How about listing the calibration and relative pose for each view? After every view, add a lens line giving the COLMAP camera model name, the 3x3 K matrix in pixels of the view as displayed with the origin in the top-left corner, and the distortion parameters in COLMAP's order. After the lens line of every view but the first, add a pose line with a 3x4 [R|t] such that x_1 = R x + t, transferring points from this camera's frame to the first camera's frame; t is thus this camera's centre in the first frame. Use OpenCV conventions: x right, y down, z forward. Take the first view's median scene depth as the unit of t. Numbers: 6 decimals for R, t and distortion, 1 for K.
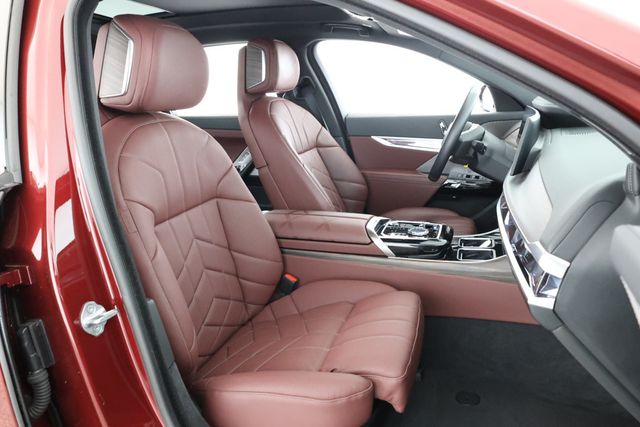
lens RADIAL K [[446.9, 0, 320.0], [0, 446.9, 213.5], [0, 0, 1]] dist [-0.002934, -0.001272]
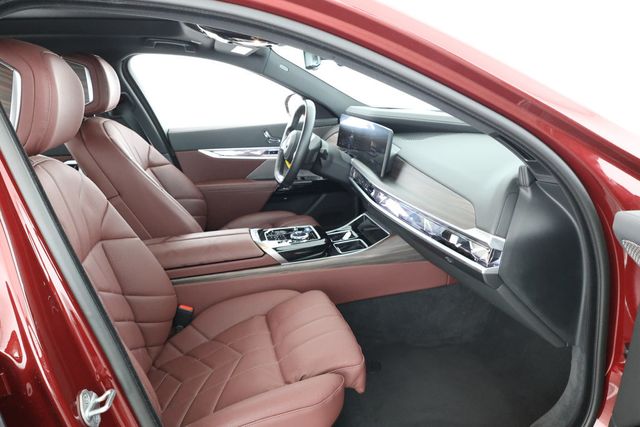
lens RADIAL K [[444.4, 0, 320.0], [0, 444.4, 213.5], [0, 0, 1]] dist [0.003960, 0.000630]
pose [[0.856852, -0.159567, 0.490248, -0.255670], [0.159410, 0.986301, 0.042409, -0.050476], [-0.490300, 0.041812, 0.870550, 0.017688]]
